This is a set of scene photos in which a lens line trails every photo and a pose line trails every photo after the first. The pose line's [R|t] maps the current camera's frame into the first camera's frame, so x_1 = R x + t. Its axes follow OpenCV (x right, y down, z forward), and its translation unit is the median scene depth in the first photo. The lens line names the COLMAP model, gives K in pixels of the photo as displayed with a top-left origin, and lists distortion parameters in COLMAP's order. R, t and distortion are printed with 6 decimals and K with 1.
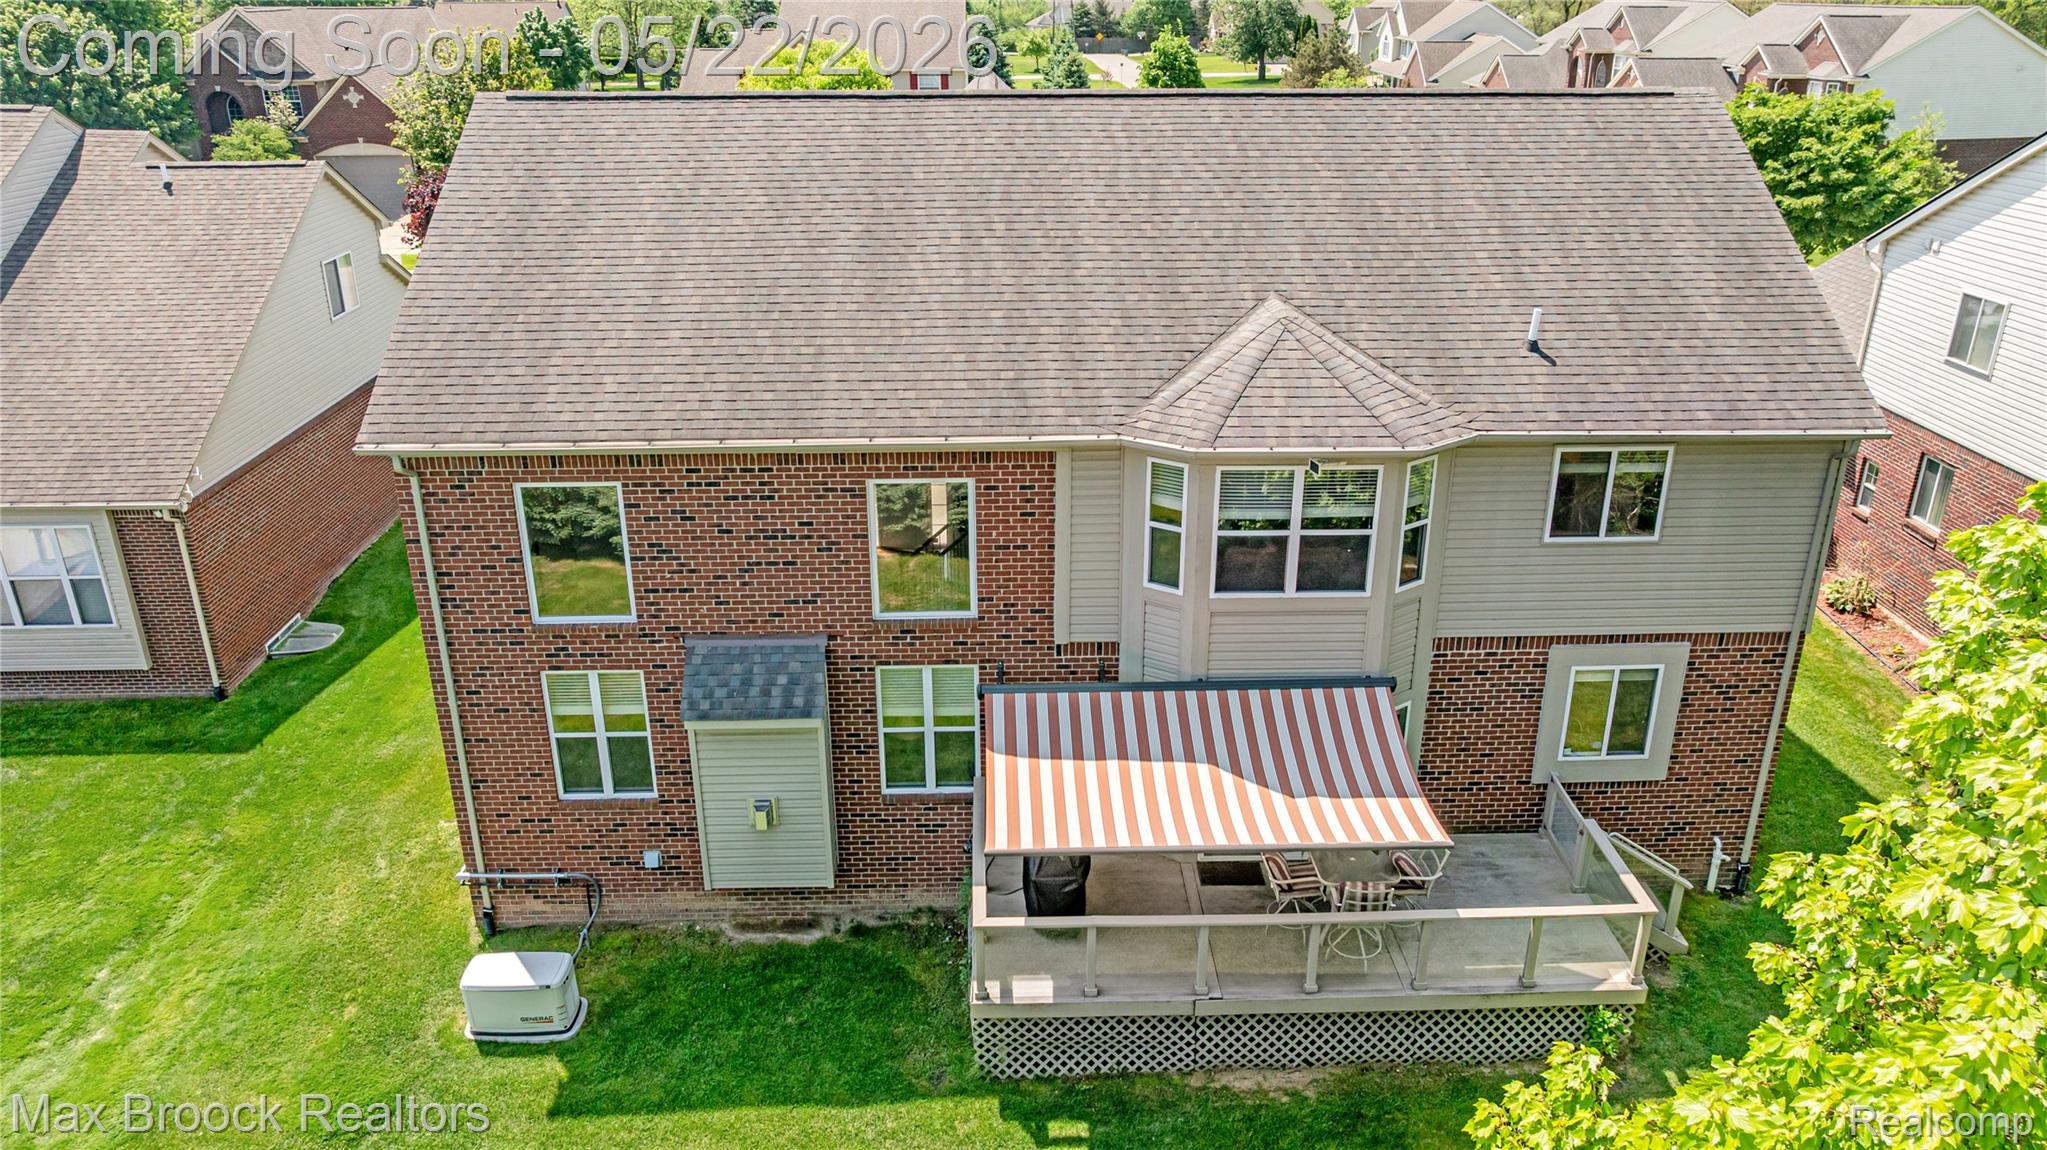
lens RADIAL K [[1439.8, 0, 1027.5], [0, 1439.8, 575.4], [0, 0, 1]] dist [-0.022171, 0.000470]
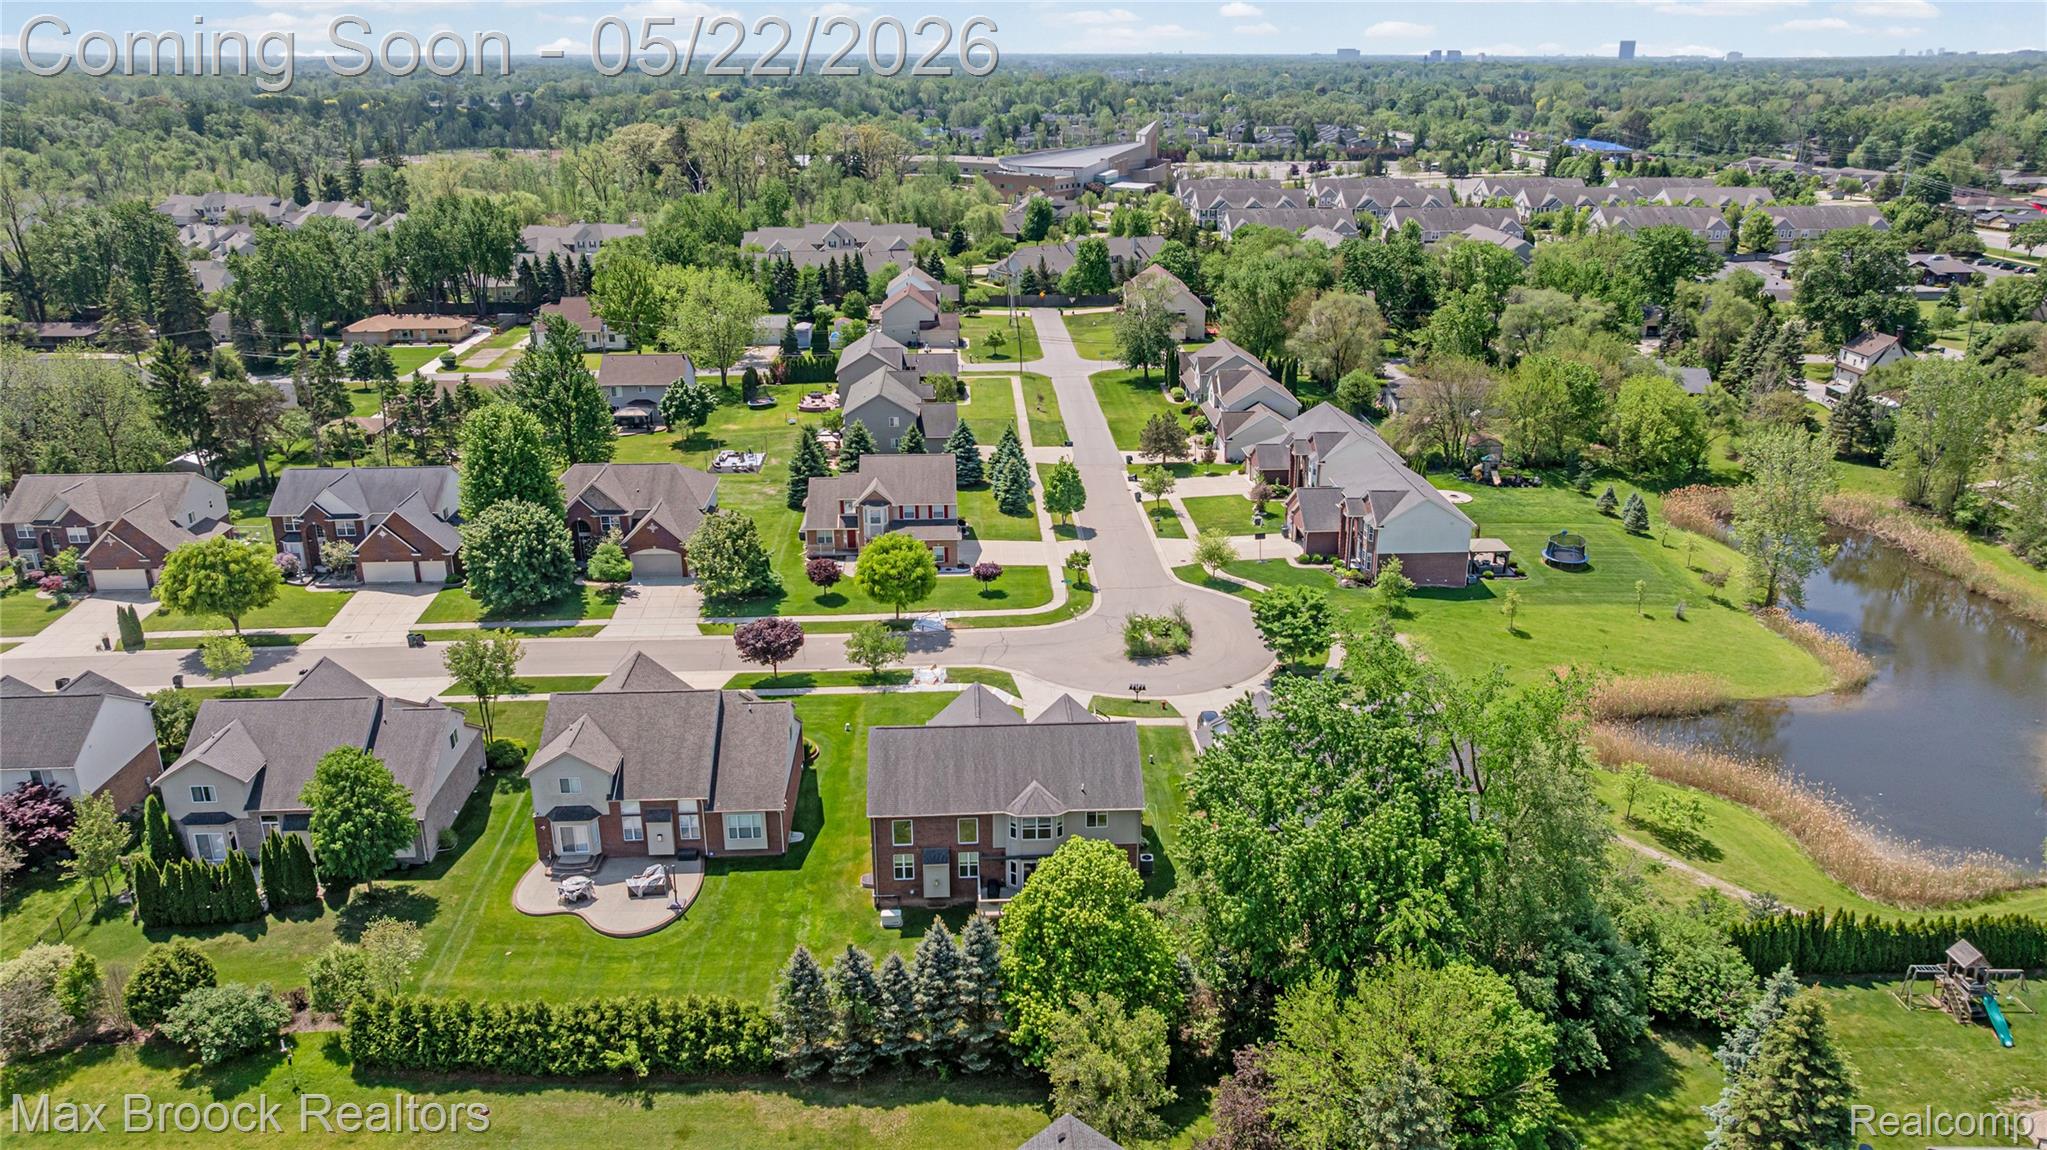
lens RADIAL K [[1434.4, 0, 1025.4], [0, 1434.4, 571.2], [0, 0, 1]] dist [-0.036371, 0.031562]
pose [[0.999675, -0.008386, 0.024083, 0.019176], [0.009556, 0.998758, -0.048908, -0.702882], [-0.023643, 0.049122, 0.998513, -4.241315]]
